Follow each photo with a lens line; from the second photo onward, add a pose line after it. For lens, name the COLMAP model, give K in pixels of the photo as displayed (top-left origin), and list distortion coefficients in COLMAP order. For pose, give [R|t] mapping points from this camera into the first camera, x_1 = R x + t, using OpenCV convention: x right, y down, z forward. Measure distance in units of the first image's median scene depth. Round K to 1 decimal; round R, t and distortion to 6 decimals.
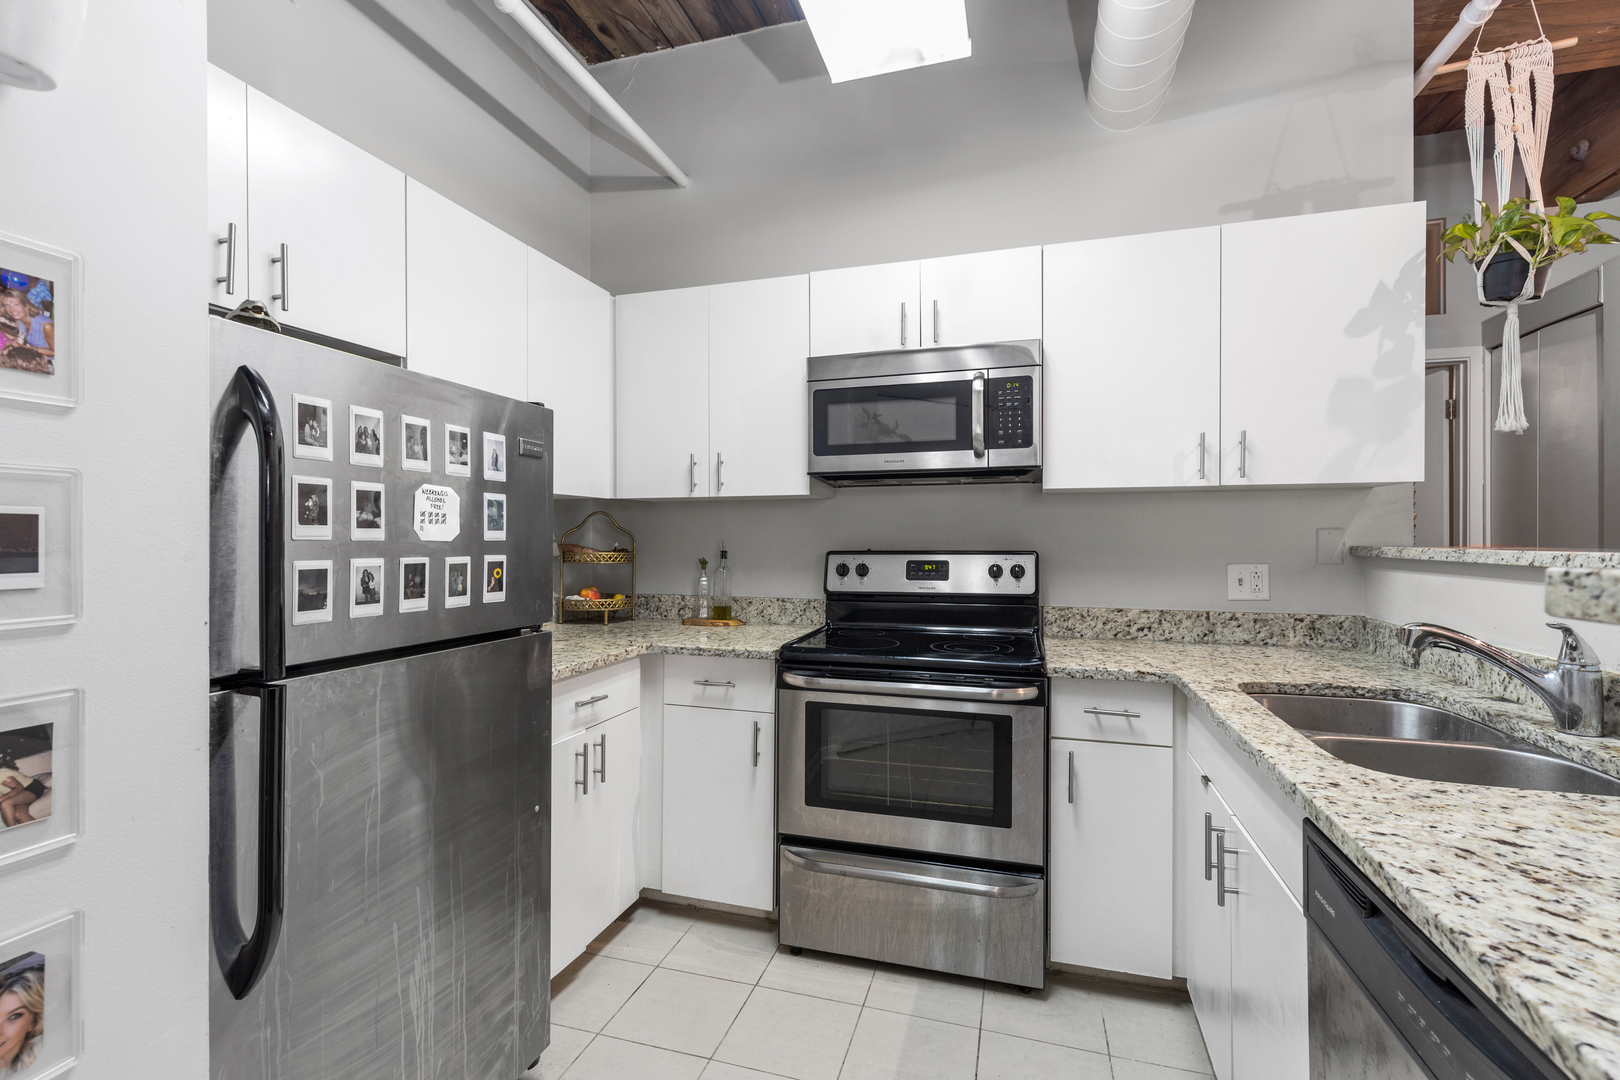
lens RADIAL K [[728.3, 0, 809.6], [0, 728.3, 540.2], [0, 0, 1]] dist [0.007390, -0.001938]
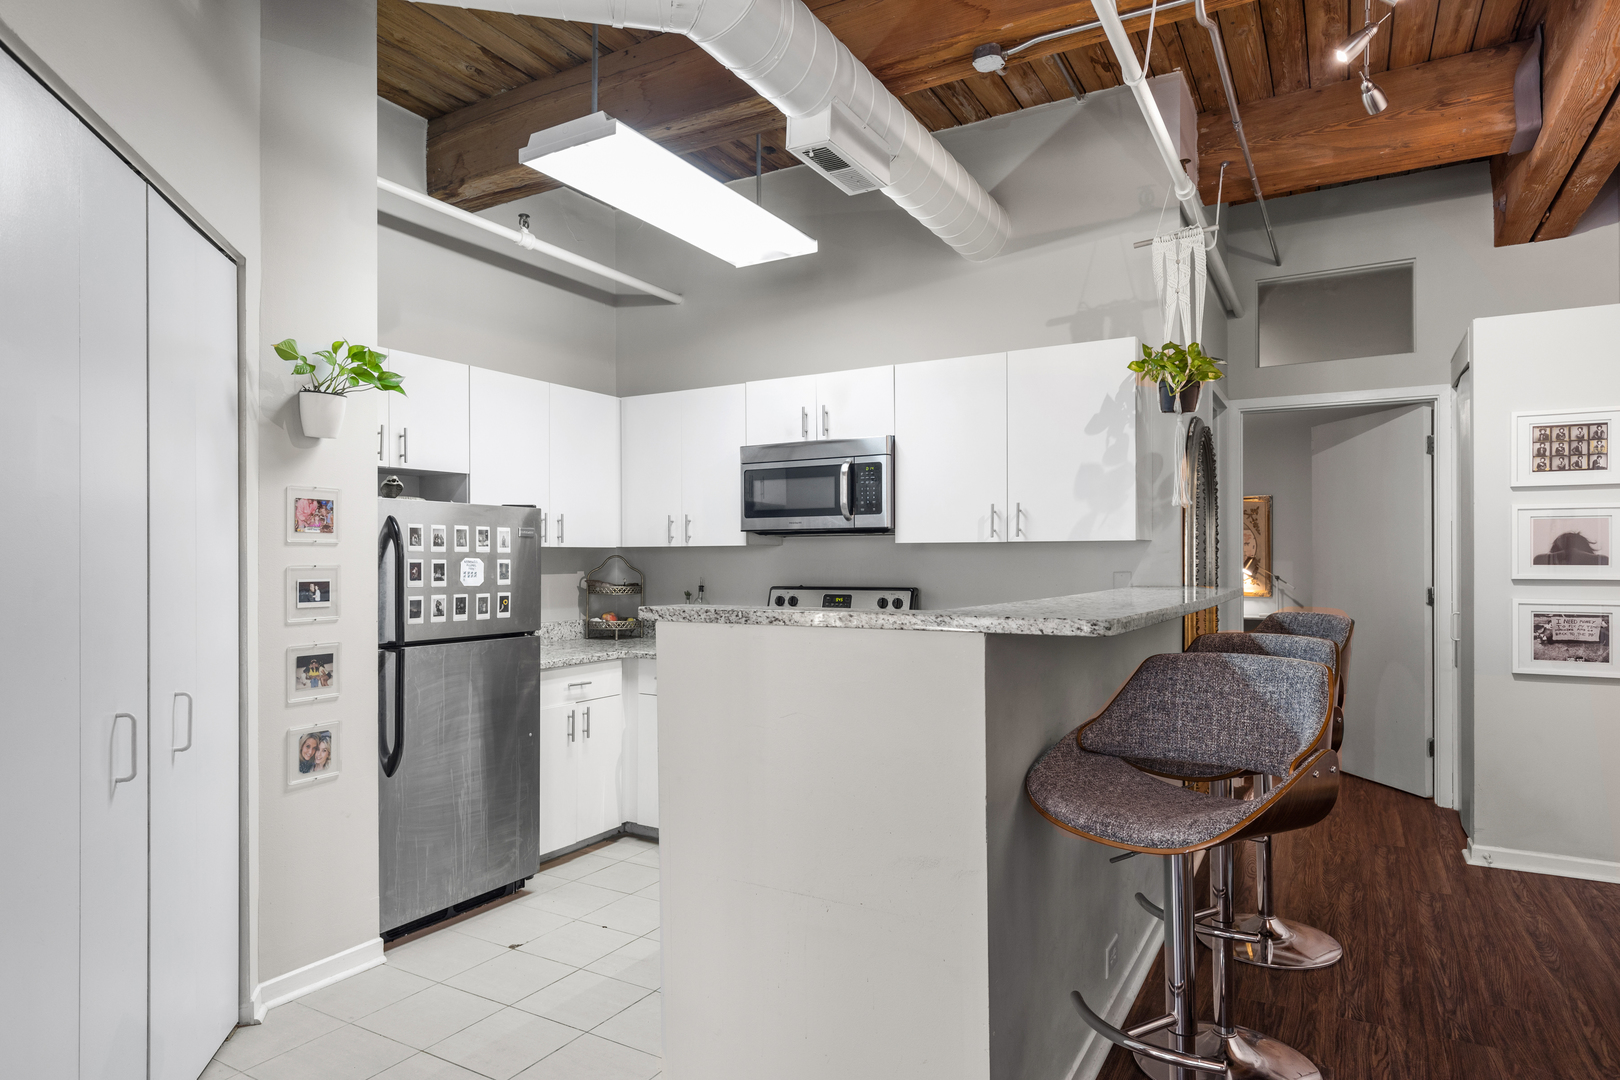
lens RADIAL K [[943.2, 0, 807.6], [0, 943.2, 555.6], [0, 0, 1]] dist [0.006063, -0.001085]
pose [[0.974274, -0.003119, -0.225347, 0.633579], [0.002331, 0.999990, -0.003761, -0.045947], [0.225356, 0.003139, 0.974271, -0.858855]]
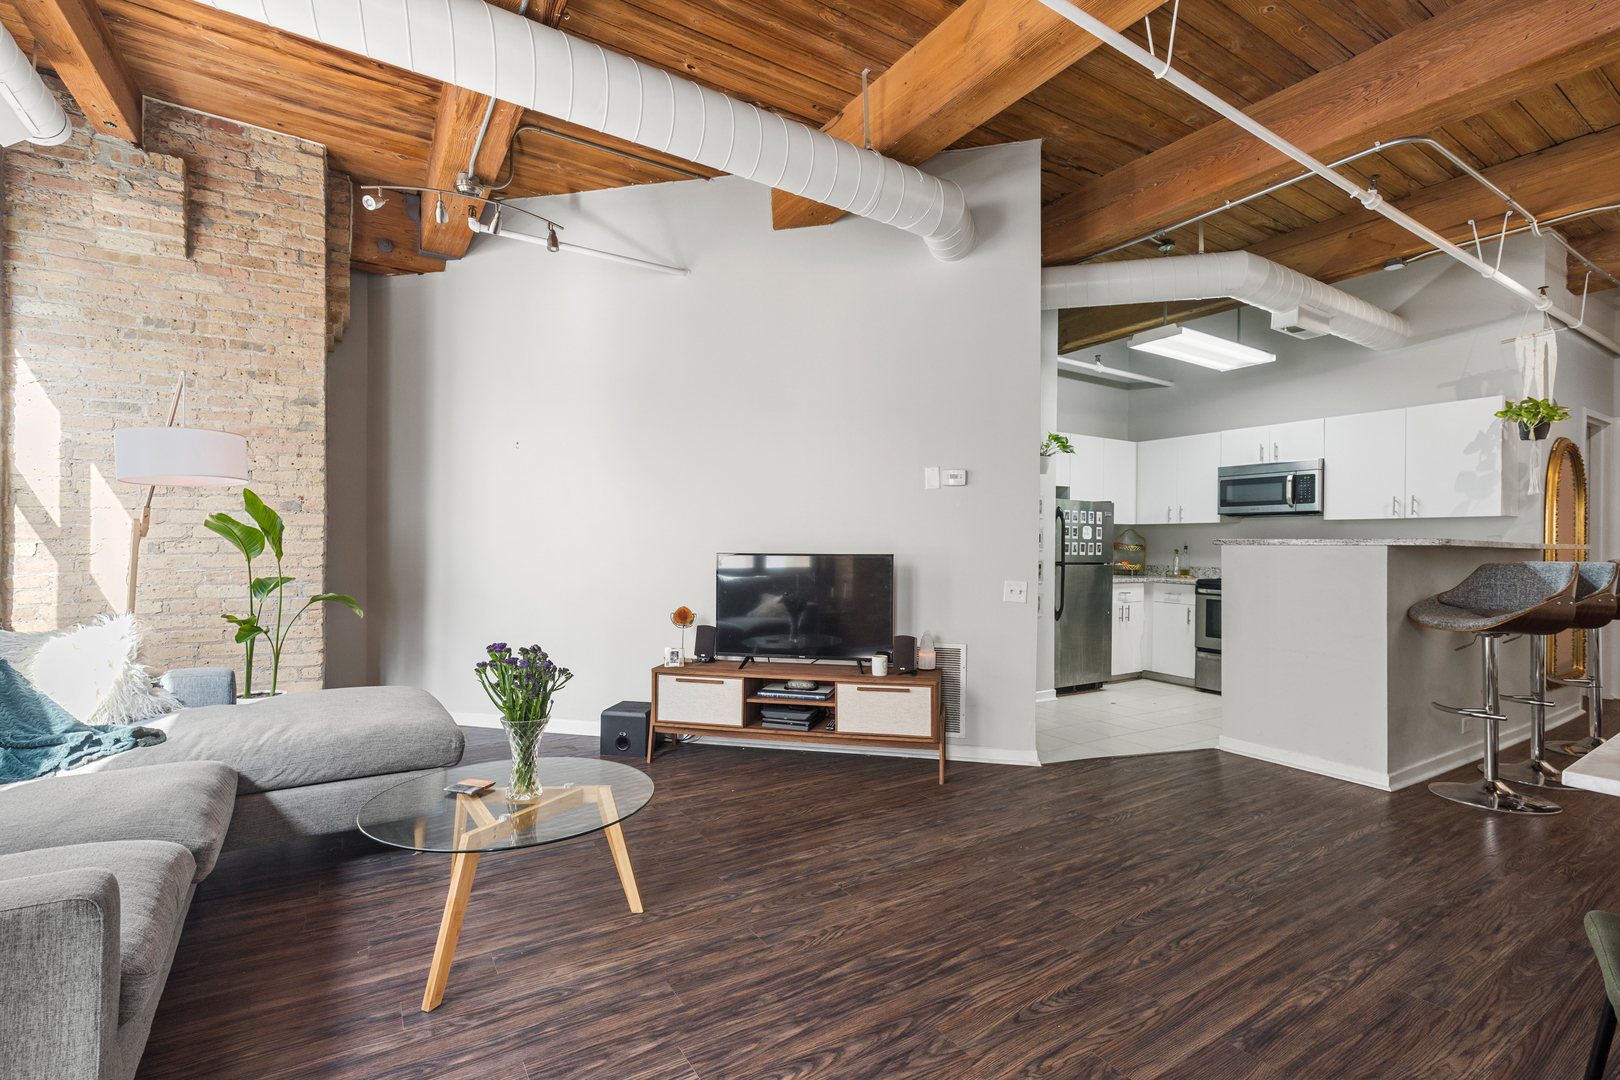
lens RADIAL K [[728.3, 0, 805.1], [0, 728.3, 545.8], [0, 0, 1]] dist [0.007390, -0.001938]
pose [[0.755282, 0.007988, -0.655351, 0.689383], [-0.010539, 0.999944, 0.000041, 0.037763], [0.655315, 0.006876, 0.755324, -2.188959]]
